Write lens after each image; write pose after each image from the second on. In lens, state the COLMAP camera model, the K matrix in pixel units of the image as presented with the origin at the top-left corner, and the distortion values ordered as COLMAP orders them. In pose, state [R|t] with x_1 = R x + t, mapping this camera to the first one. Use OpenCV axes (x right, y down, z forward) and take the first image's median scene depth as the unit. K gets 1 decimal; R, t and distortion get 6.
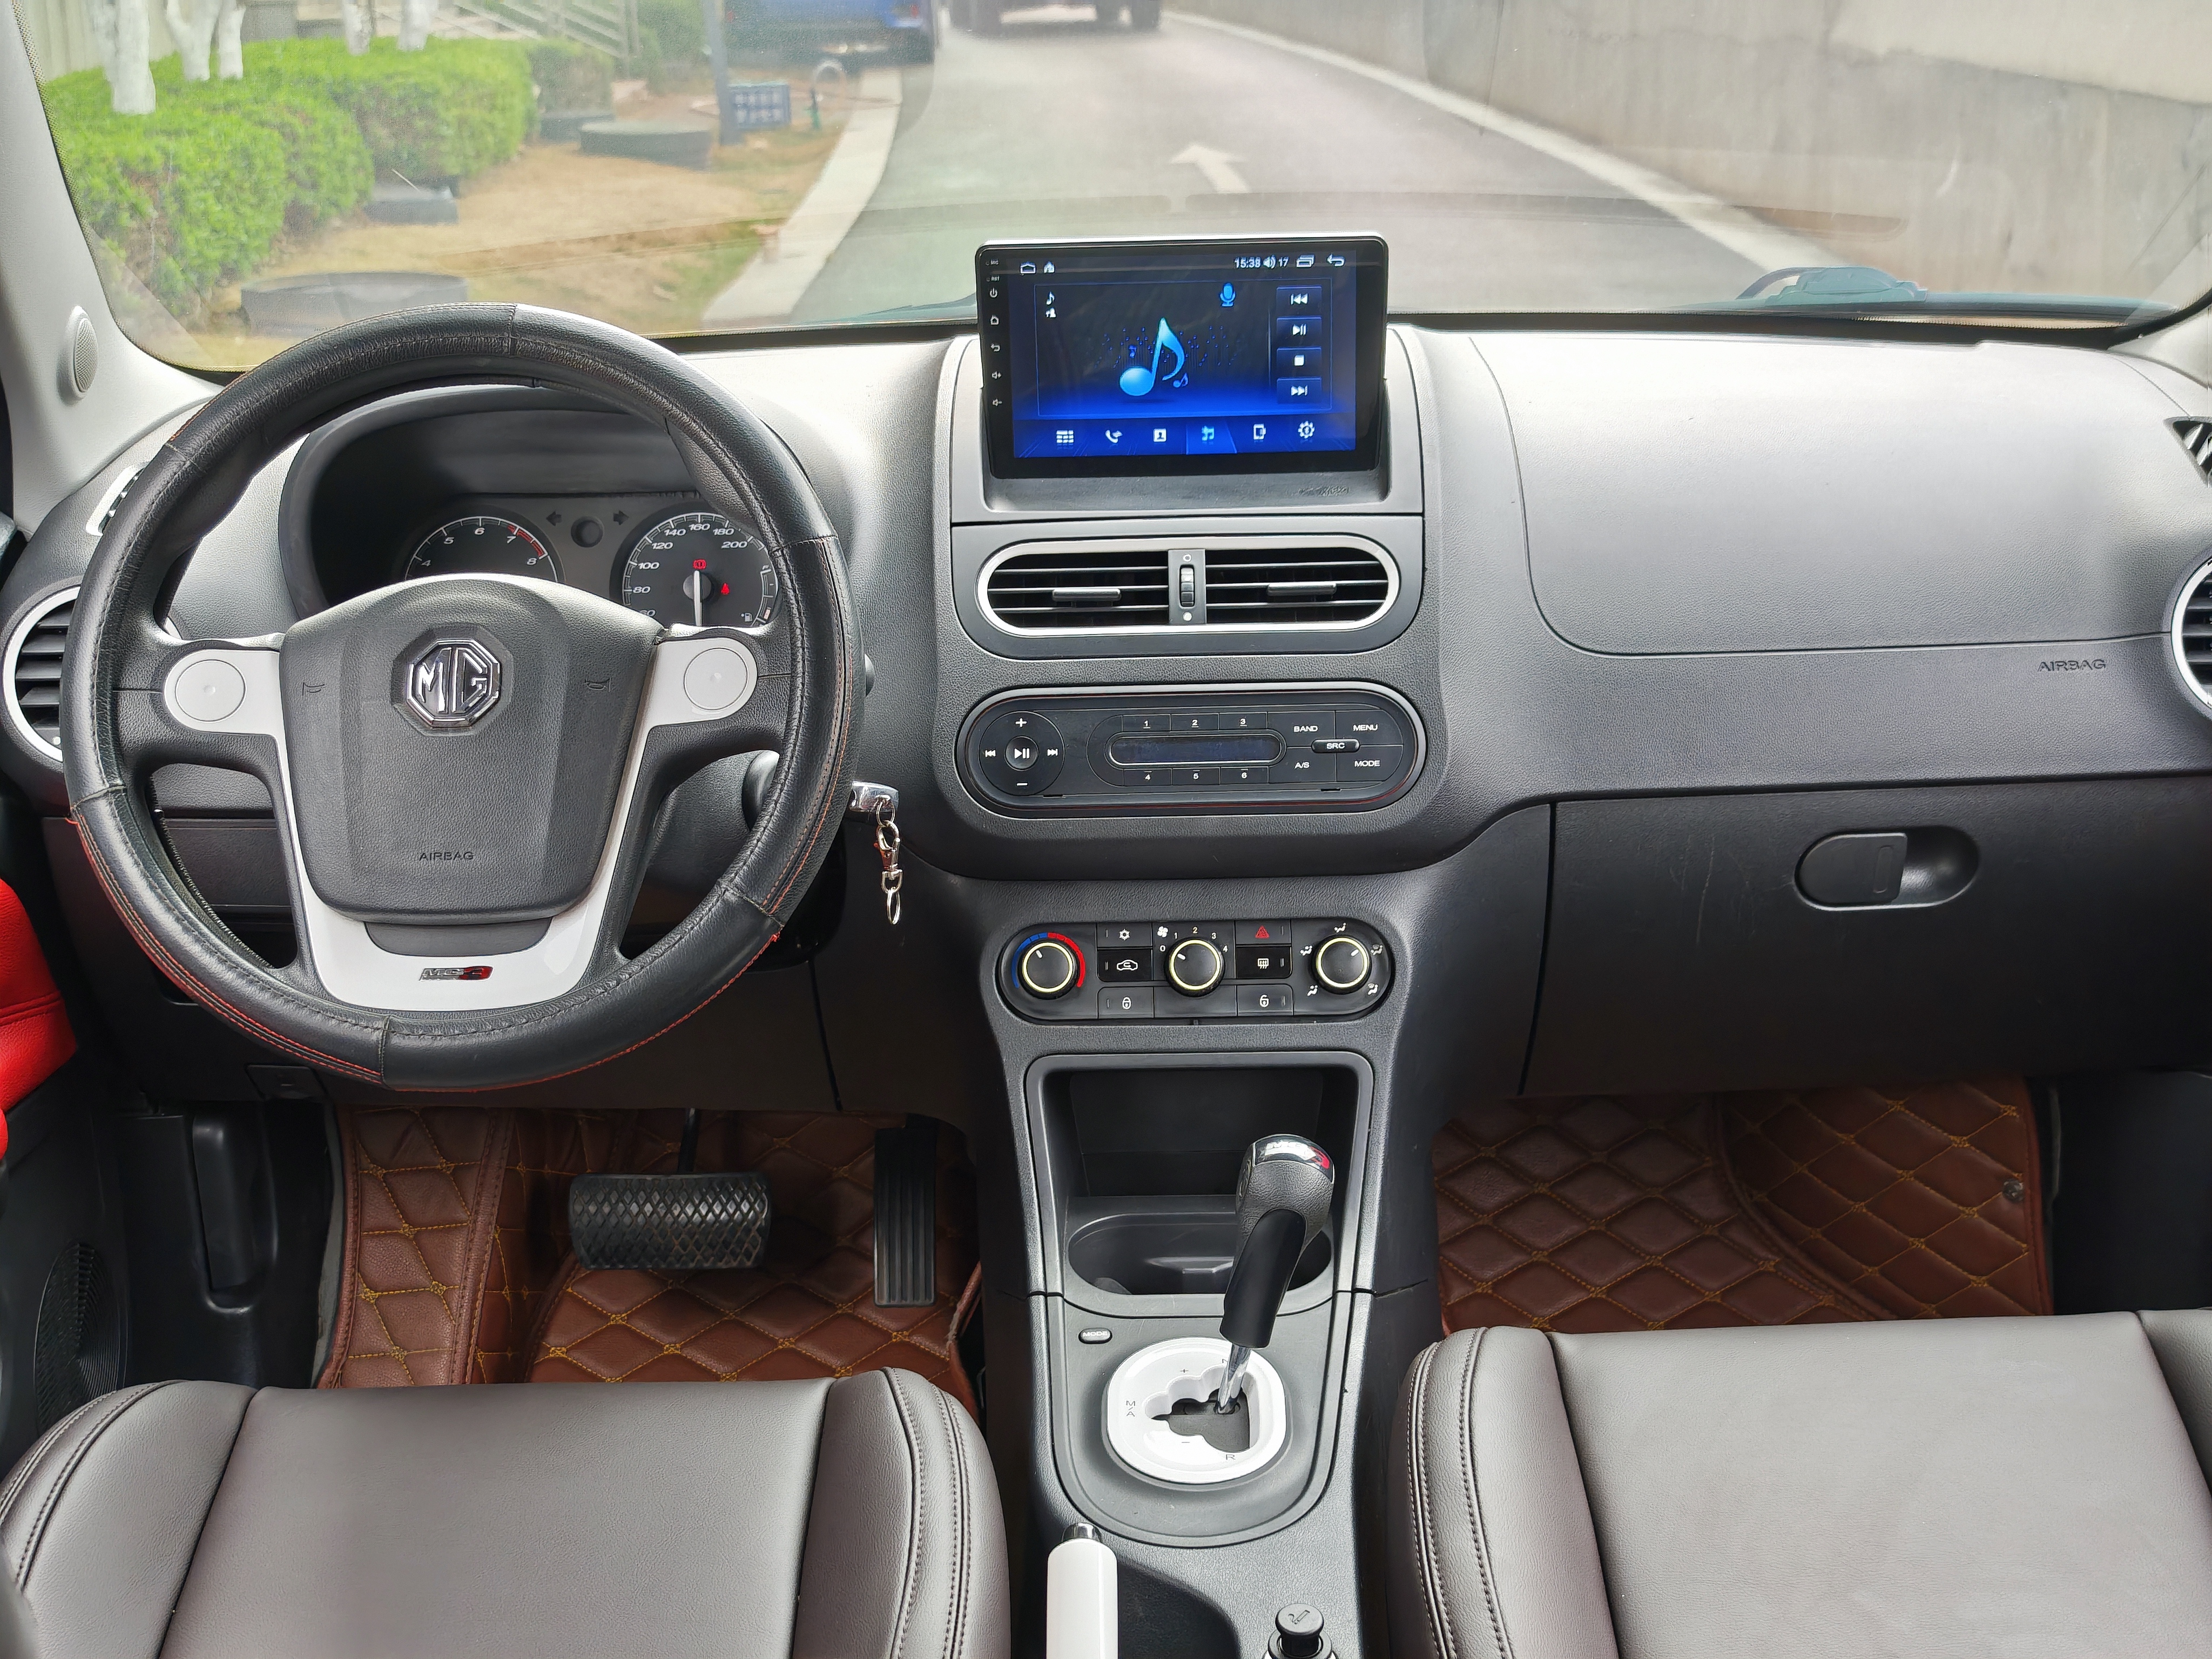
lens RADIAL K [[2963.1, 0, 1106.0], [0, 2963.1, 829.5], [0, 0, 1]] dist [0.209577, -0.908827]
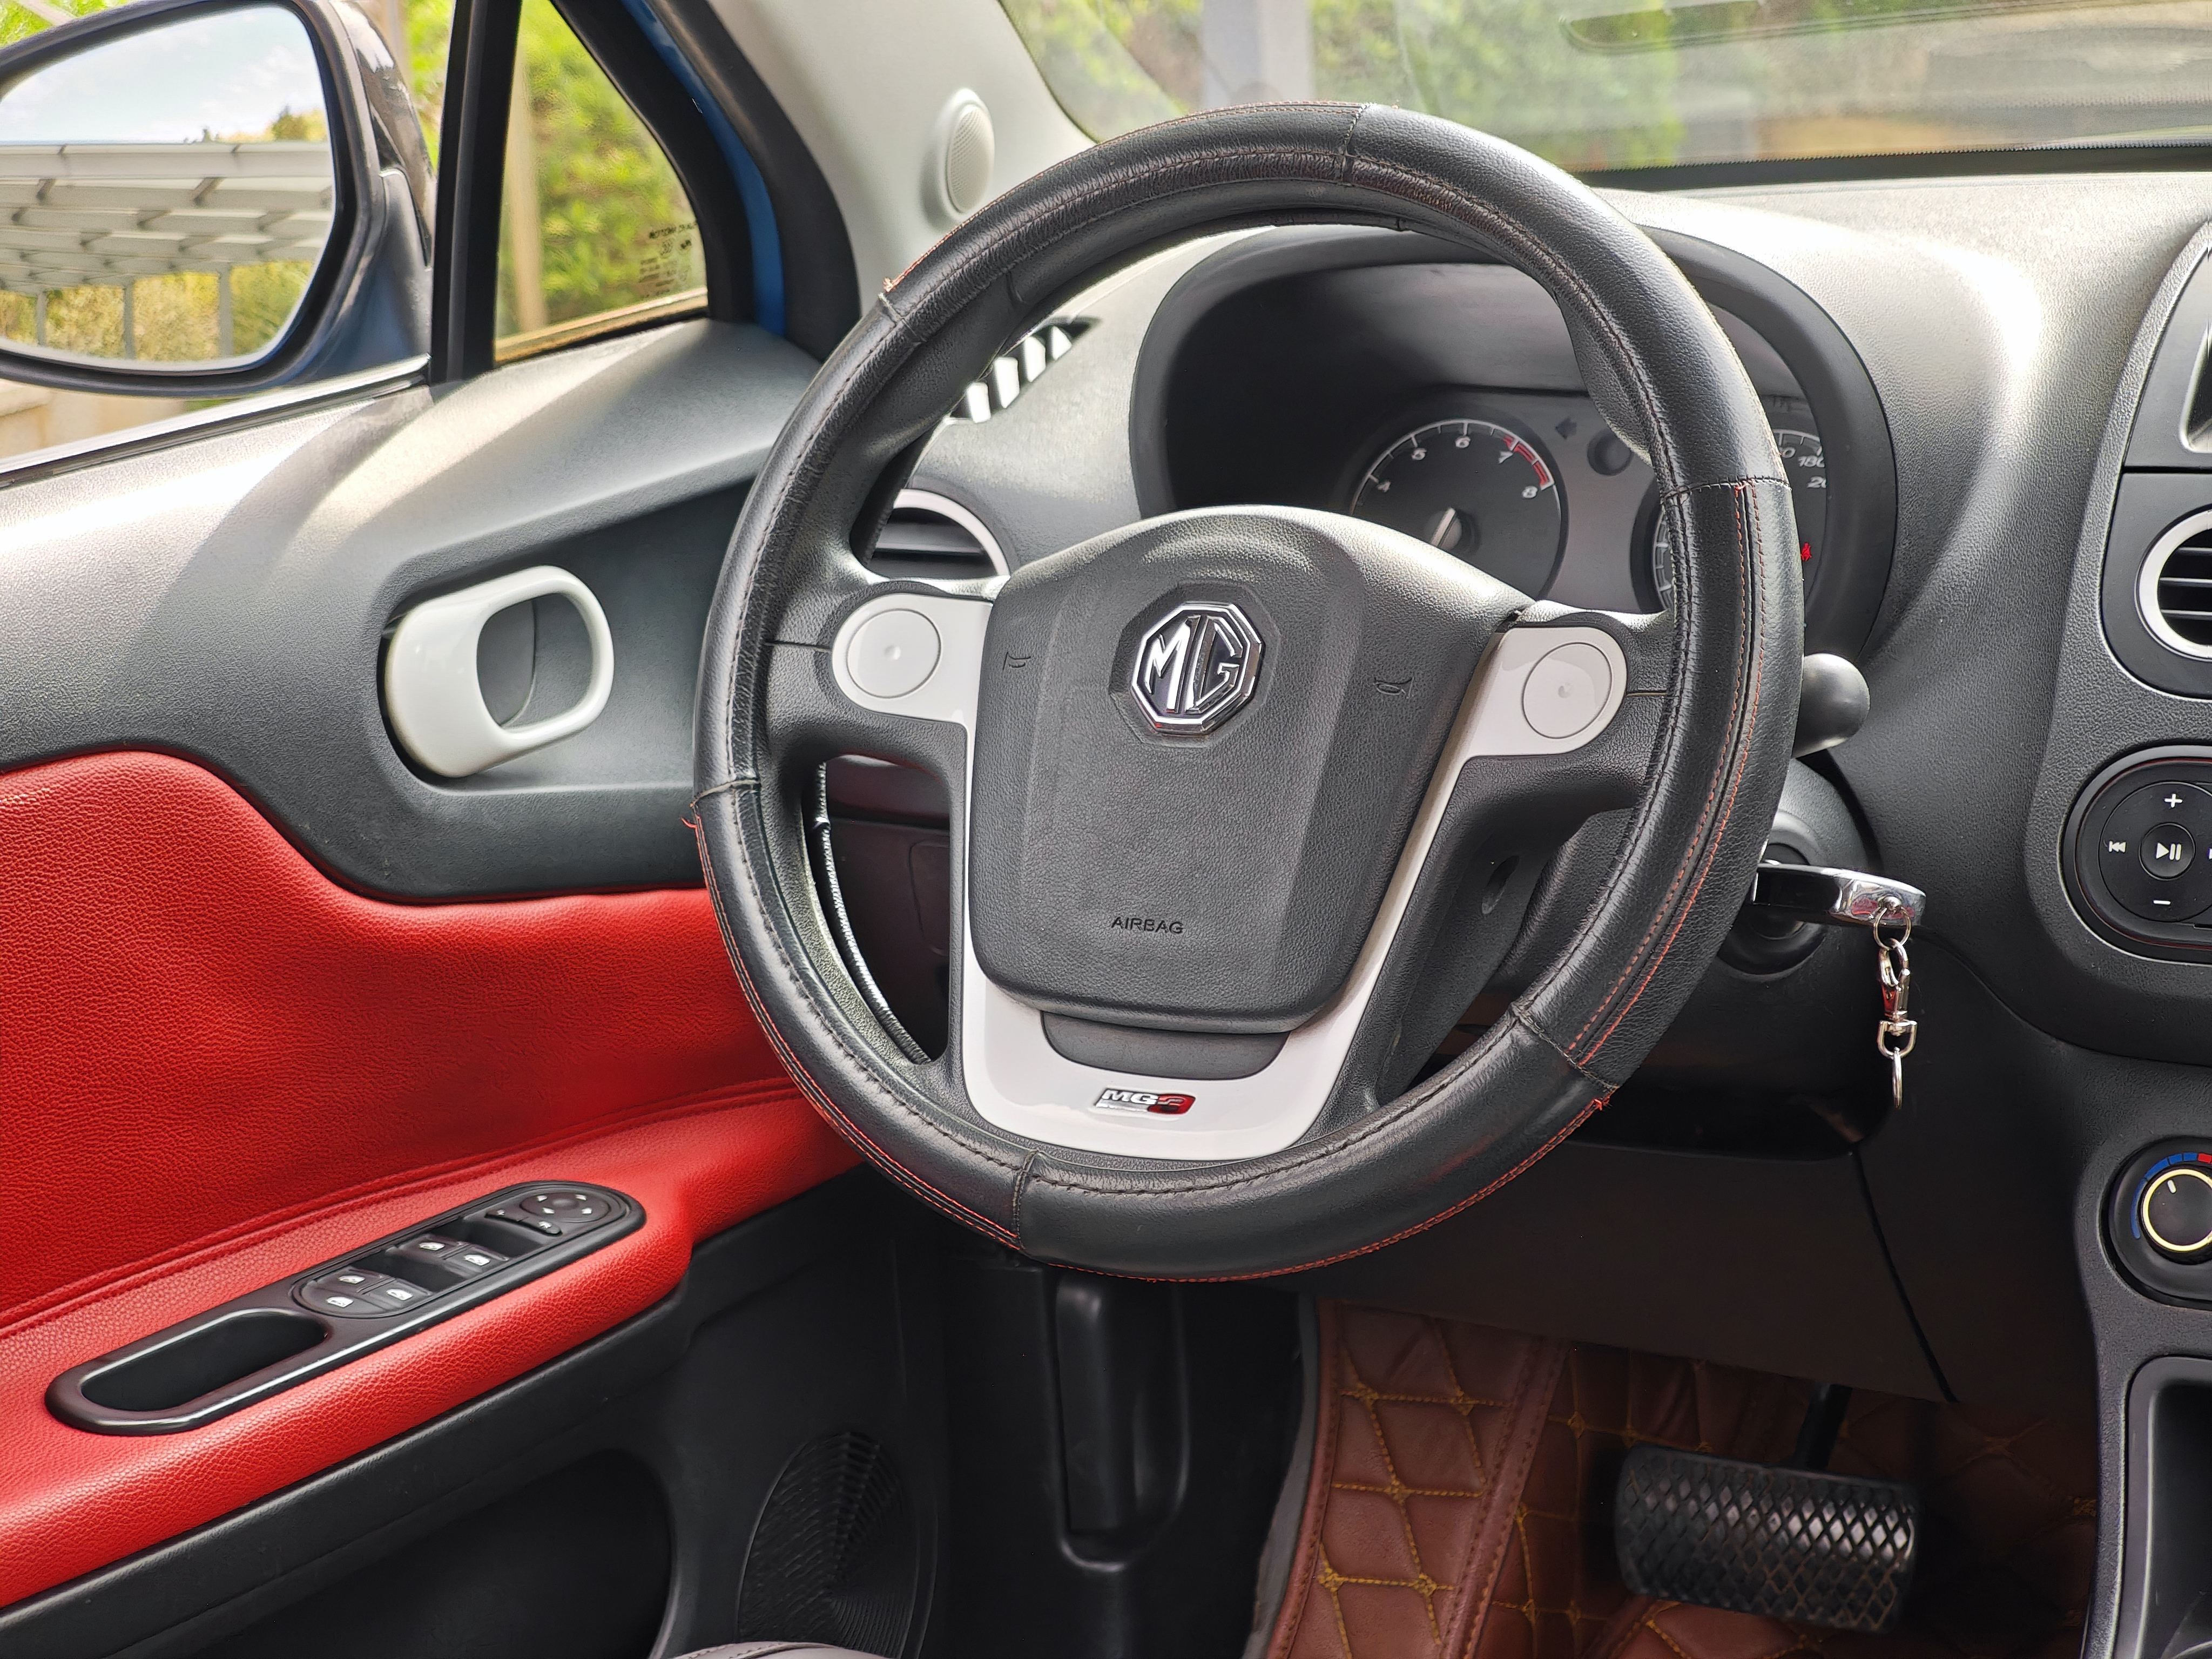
lens RADIAL K [[4717.2, 0, 1155.3], [0, 4717.2, 825.1], [0, 0, 1]] dist [0.156609, -1.739638]
pose [[0.896205, 0.088504, -0.434723, 0.203377], [-0.095539, 0.995409, 0.005694, -0.016620], [0.433231, 0.036430, 0.900546, 0.040771]]
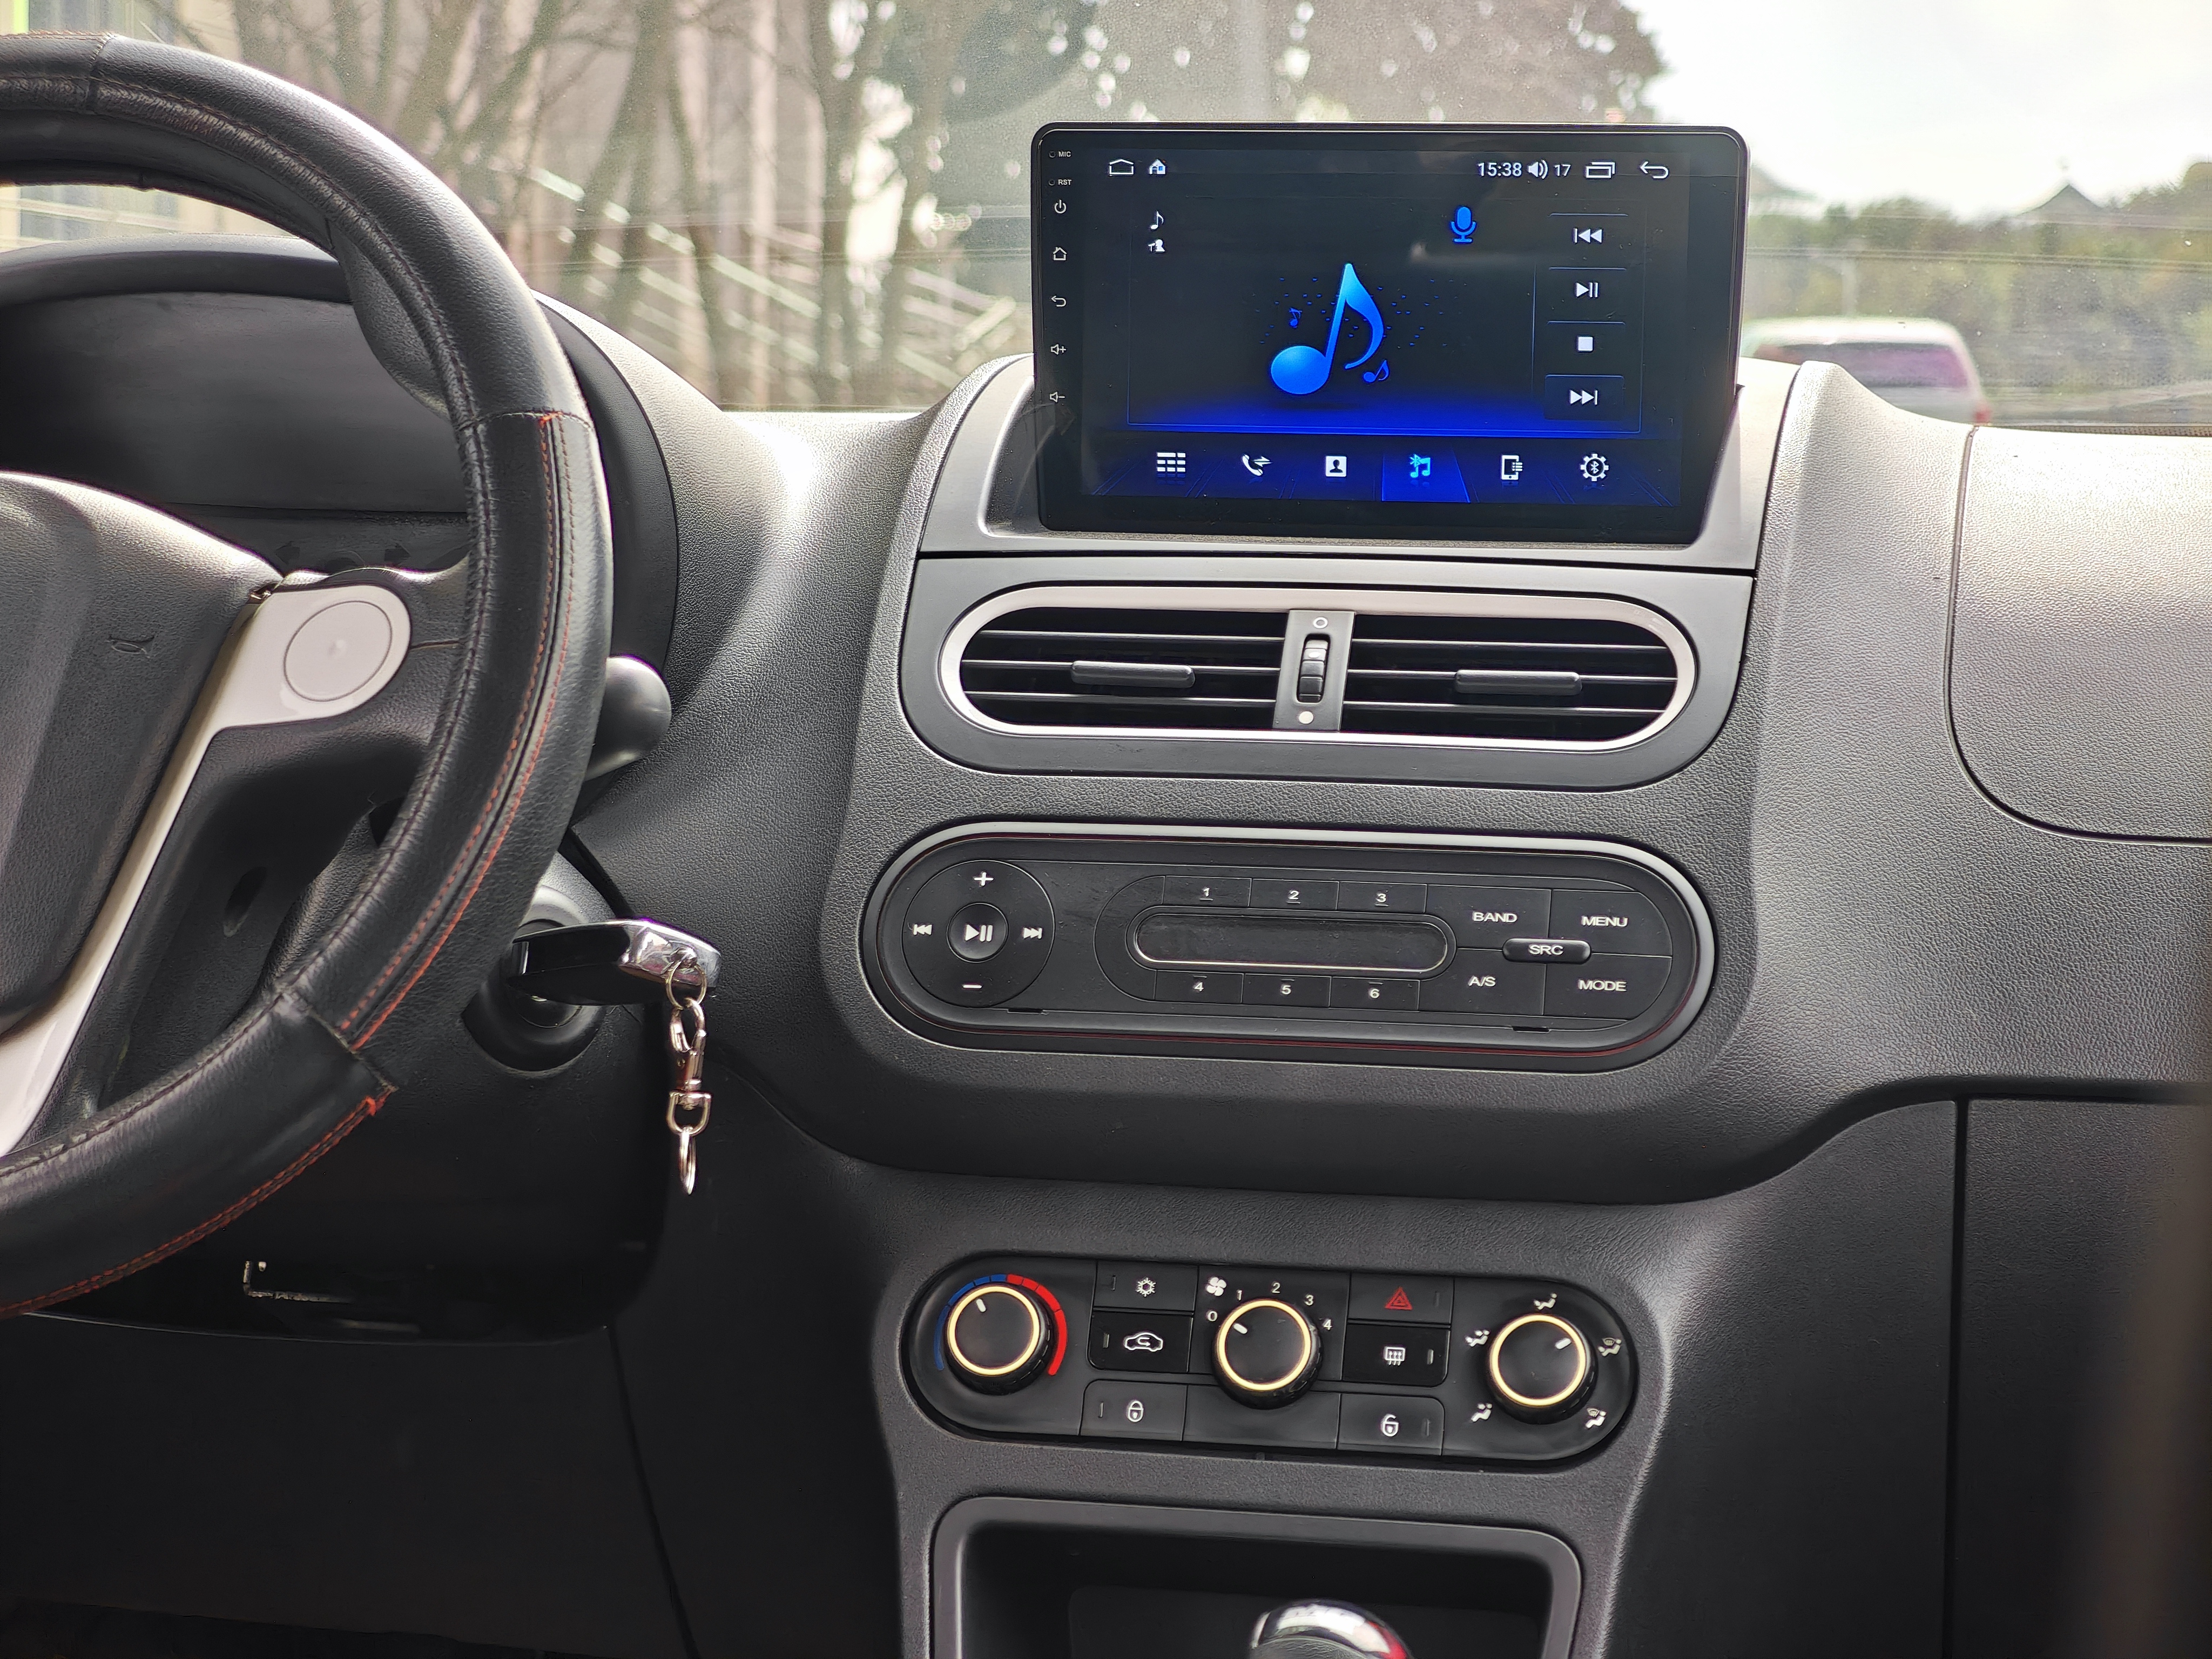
lens RADIAL K [[4717.2, 0, 1155.3], [0, 4717.2, 825.1], [0, 0, 1]] dist [0.156609, -1.739638]
pose [[0.986474, 0.055428, -0.154262, 0.136684], [-0.085847, 0.976407, -0.198140, 0.124297], [0.139640, 0.208703, 0.967959, 0.150422]]
